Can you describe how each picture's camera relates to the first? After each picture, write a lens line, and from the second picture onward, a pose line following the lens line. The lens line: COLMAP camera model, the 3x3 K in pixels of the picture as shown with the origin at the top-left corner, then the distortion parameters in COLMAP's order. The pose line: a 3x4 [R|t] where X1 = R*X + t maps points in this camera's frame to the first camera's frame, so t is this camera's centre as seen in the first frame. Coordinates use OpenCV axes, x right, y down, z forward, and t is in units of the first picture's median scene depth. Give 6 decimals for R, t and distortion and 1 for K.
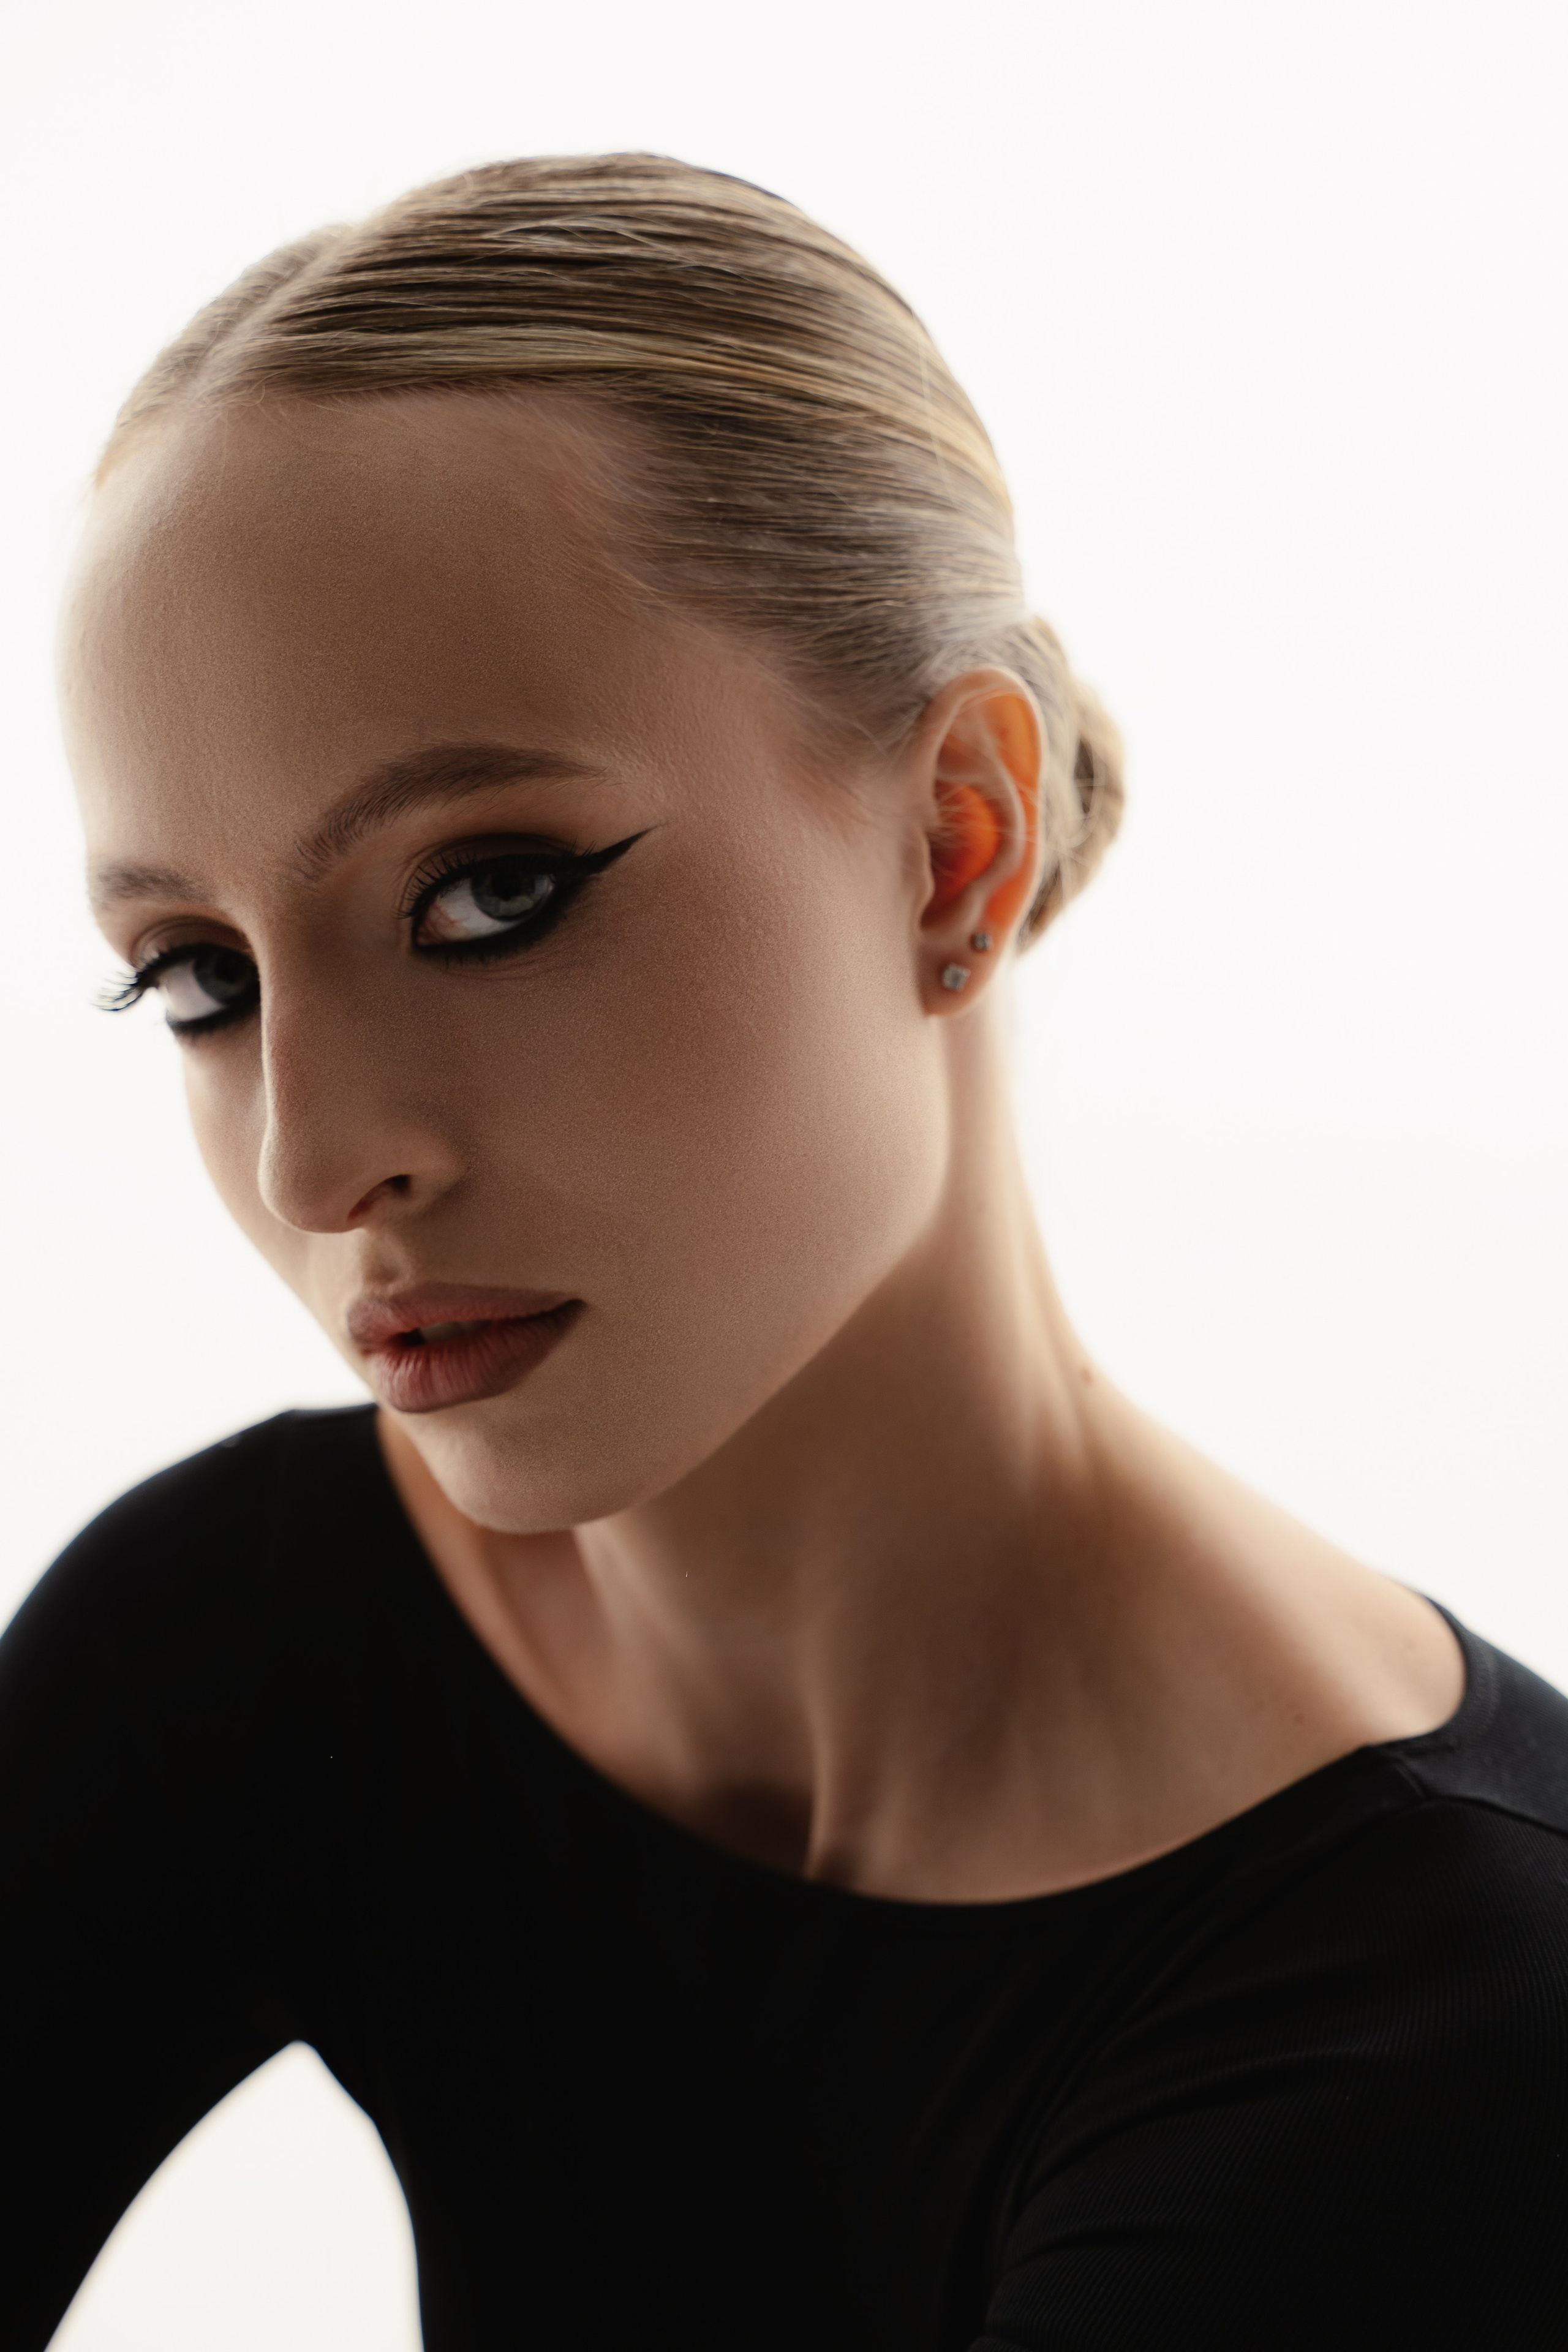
lens RADIAL K [[4352.3, 0, 780.4], [0, 4352.3, 1185.5], [0, 0, 1]] dist [0.019788, 0.000000]
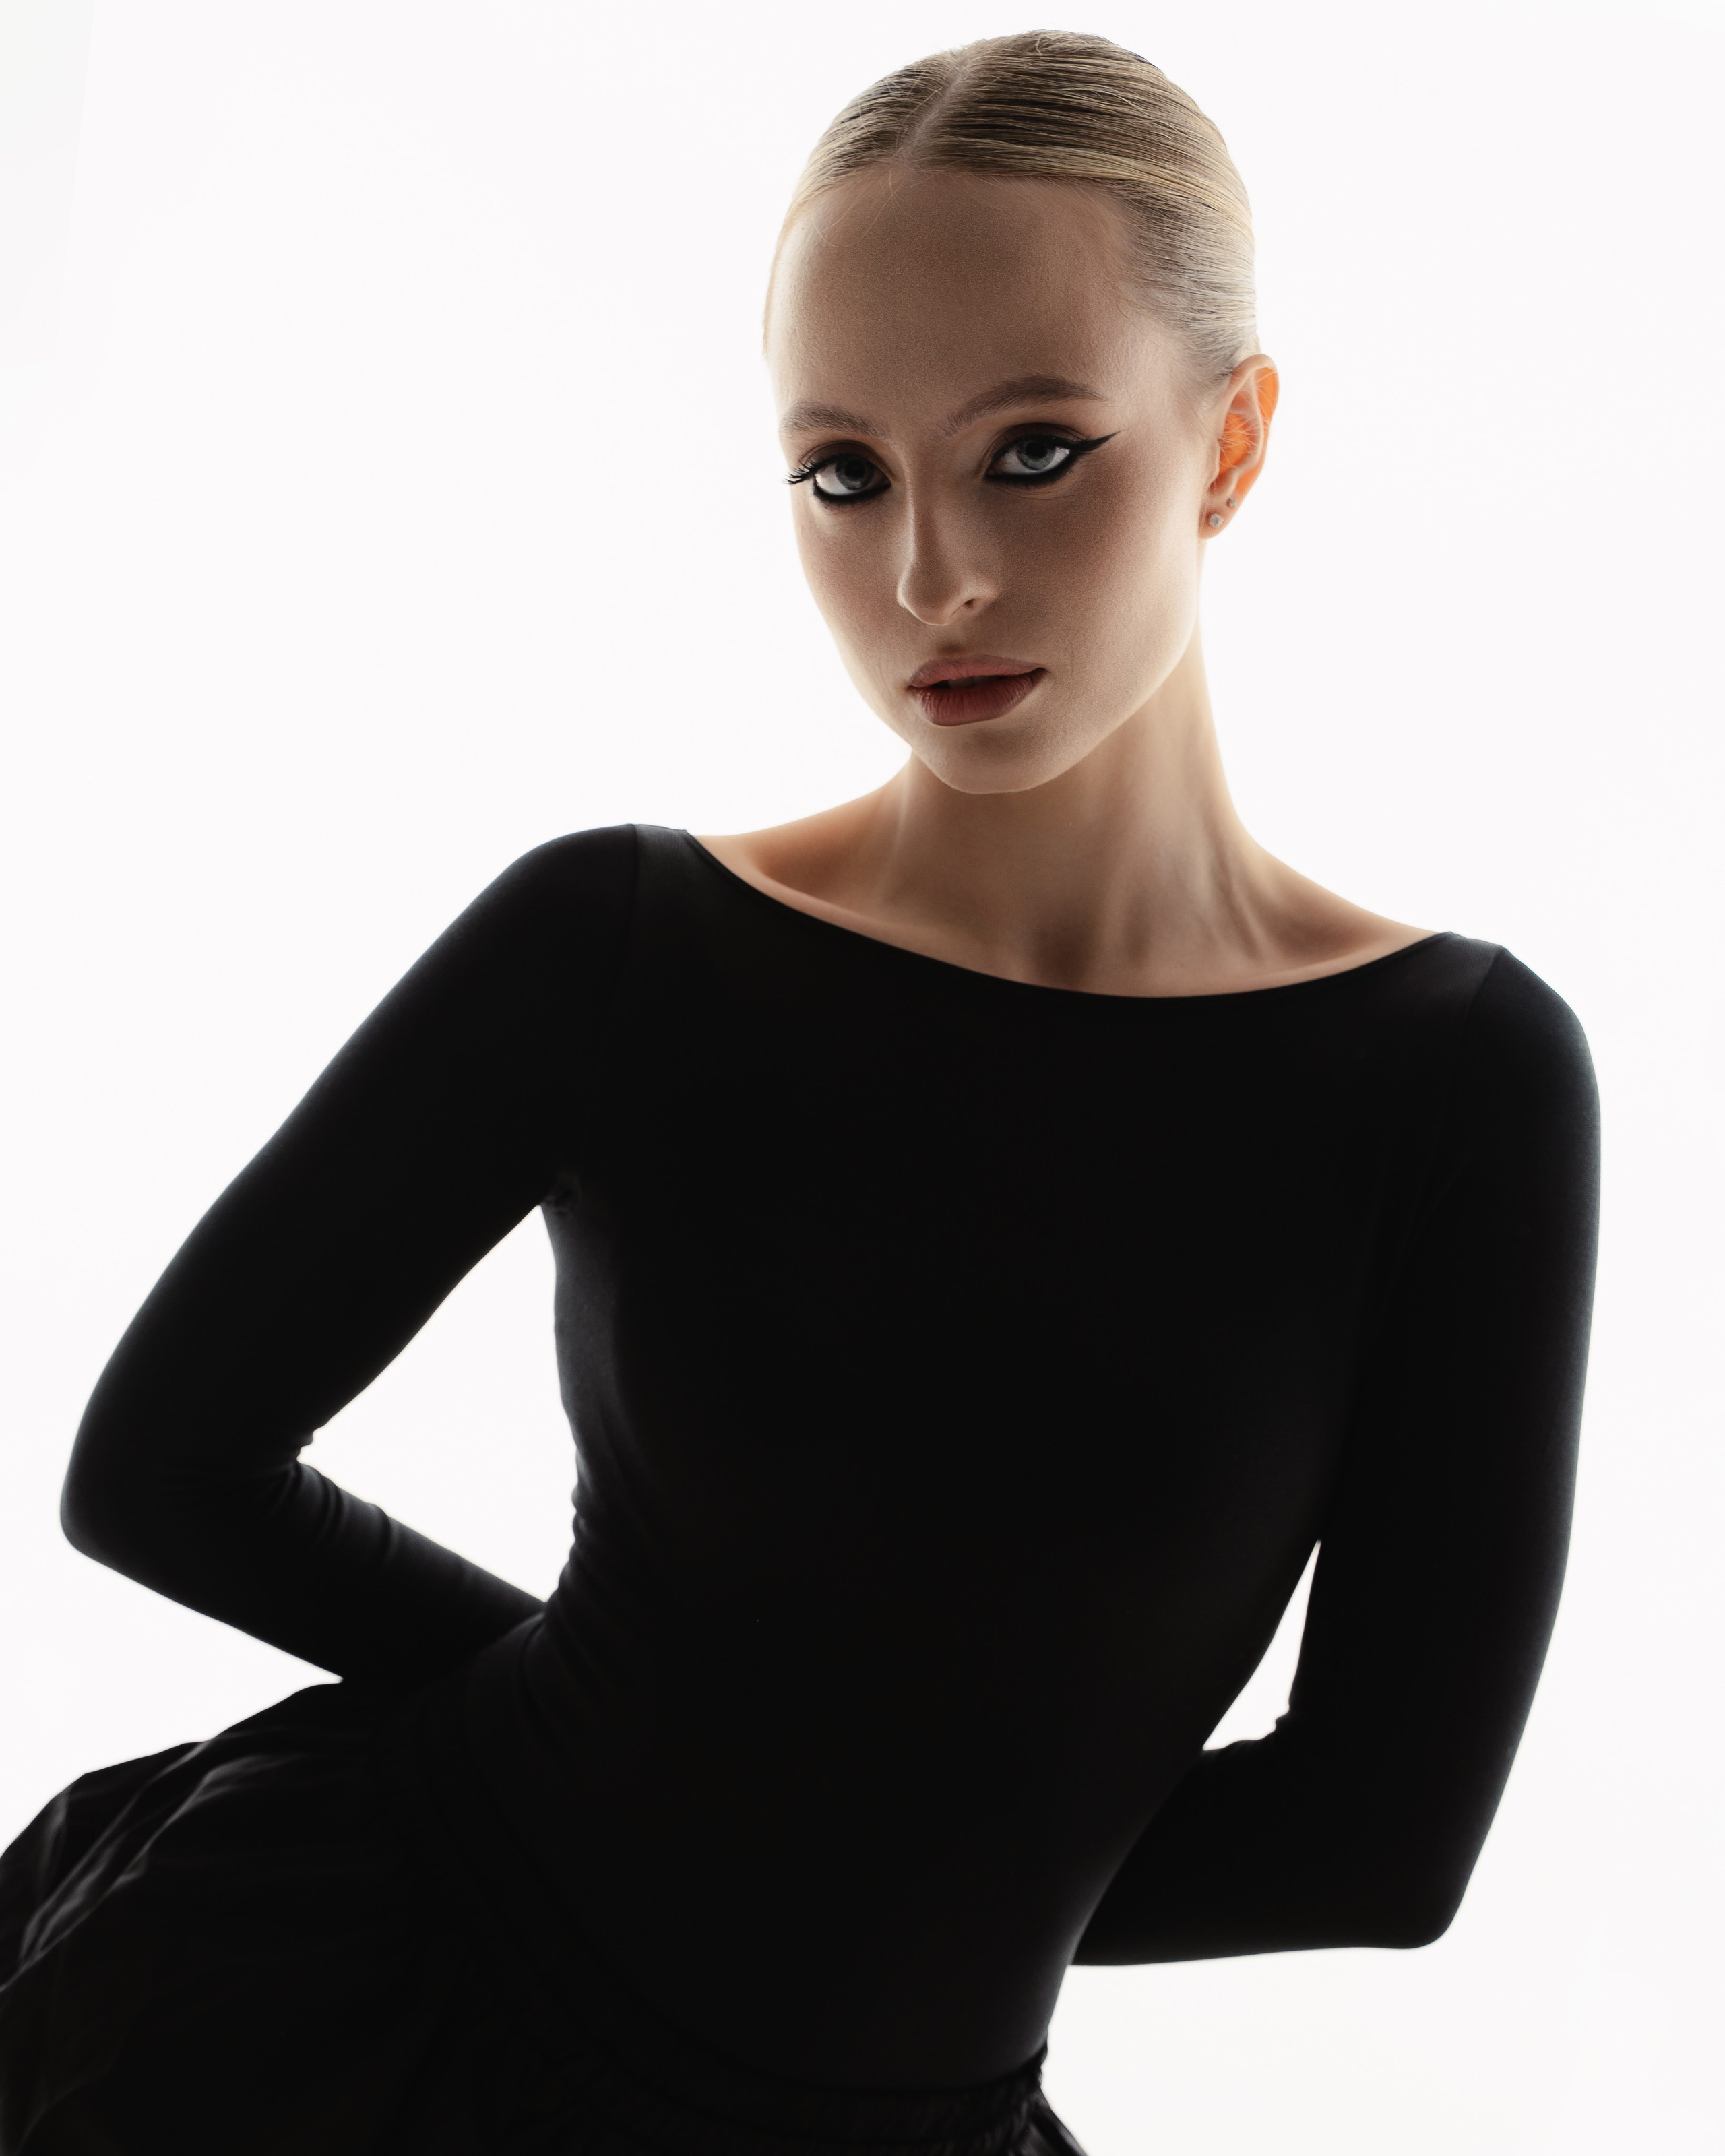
lens RADIAL K [[3228.9, 0, 876.9], [0, 3228.9, 1096.6], [0, 0, 1]] dist [0.228641, 0.000000]
pose [[0.979426, 0.089351, 0.180944, -0.371390], [-0.114810, 0.984103, 0.135496, 0.027047], [-0.165961, -0.153483, 0.974115, -0.459150]]
